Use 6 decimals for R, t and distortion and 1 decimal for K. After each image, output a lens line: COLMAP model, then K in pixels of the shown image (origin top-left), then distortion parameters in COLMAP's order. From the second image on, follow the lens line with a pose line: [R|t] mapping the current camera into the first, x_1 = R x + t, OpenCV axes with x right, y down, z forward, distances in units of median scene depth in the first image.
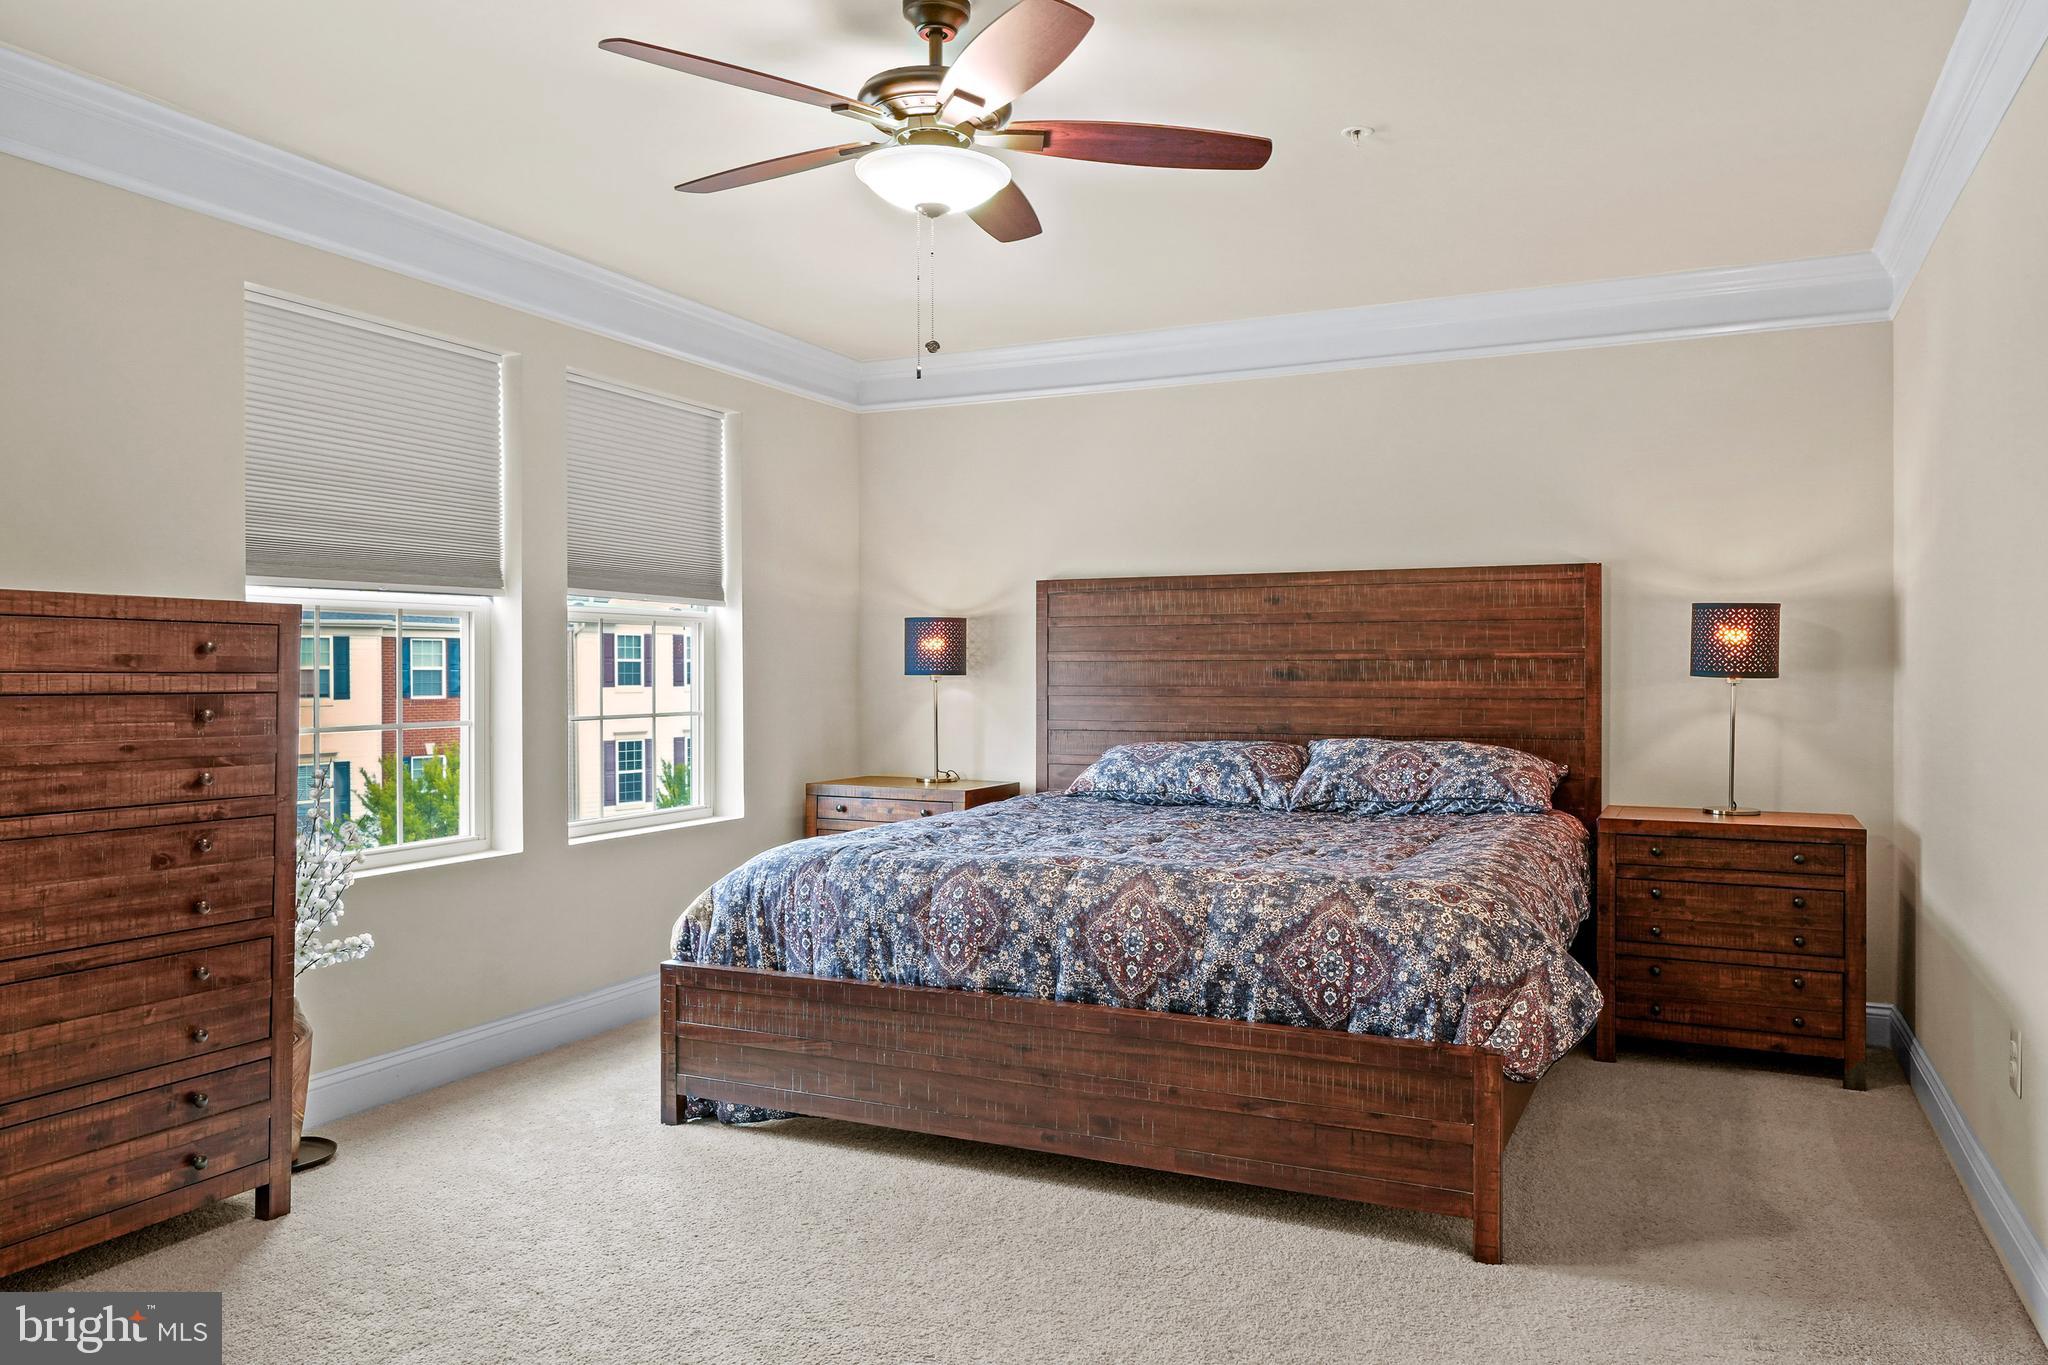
lens RADIAL K [[1412.7, 0, 1026.9], [0, 1412.7, 777.6], [0, 0, 1]] dist [0.000150, 0.002507]
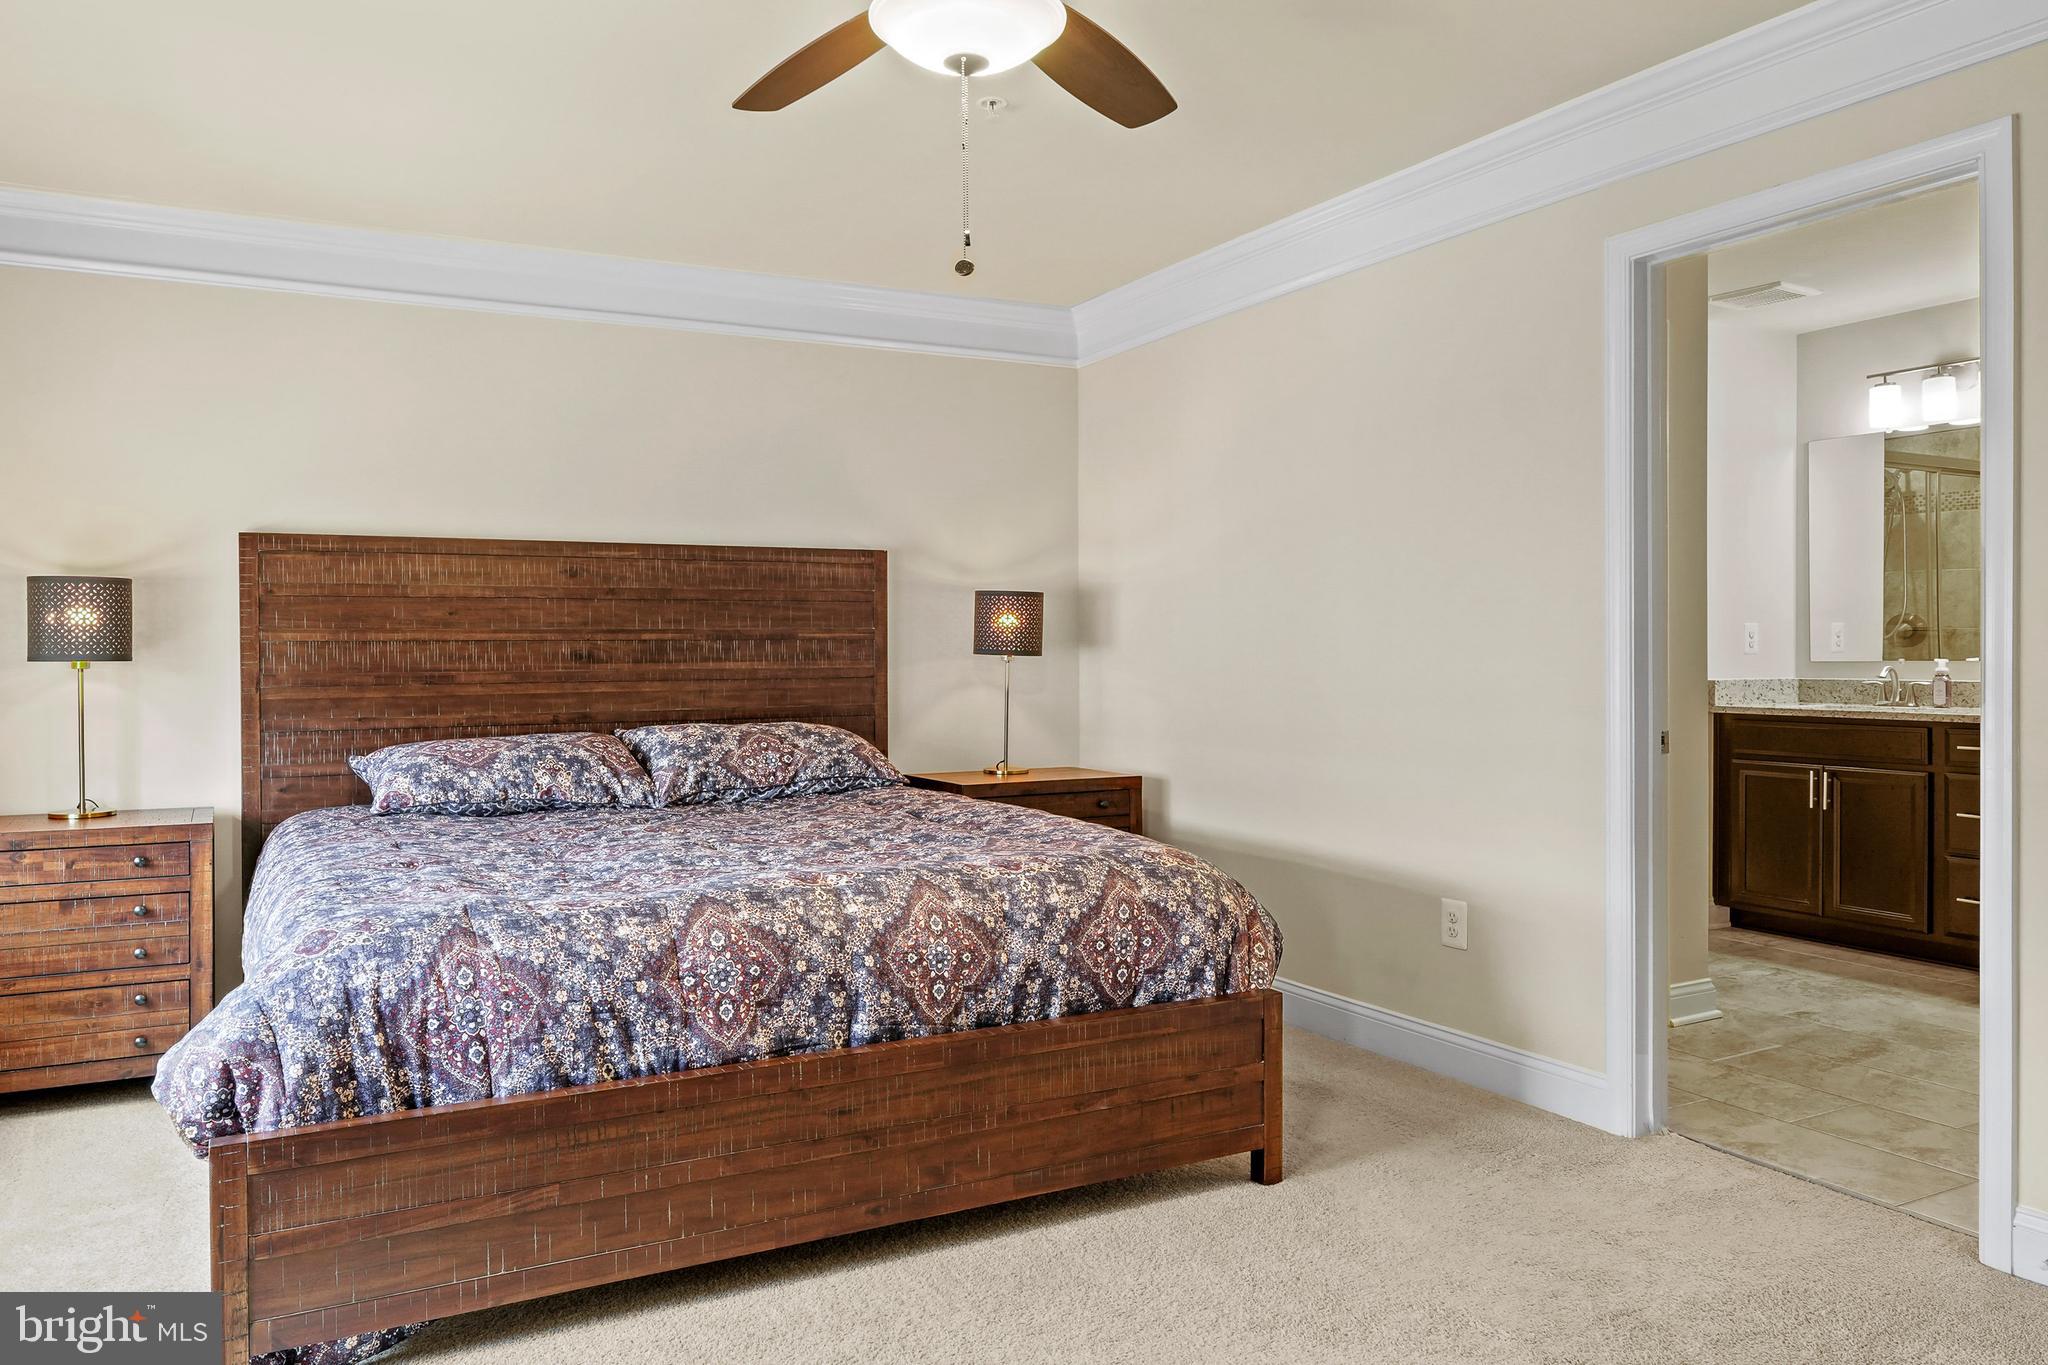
lens RADIAL K [[1383.7, 0, 1020.5], [0, 1383.7, 729.7], [0, 0, 1]] dist [-0.001393, 0.001669]
pose [[0.621513, -0.048549, 0.781898, -0.505009], [0.064880, 0.997839, 0.010385, -0.028002], [-0.780713, 0.044275, 0.623320, 0.375942]]
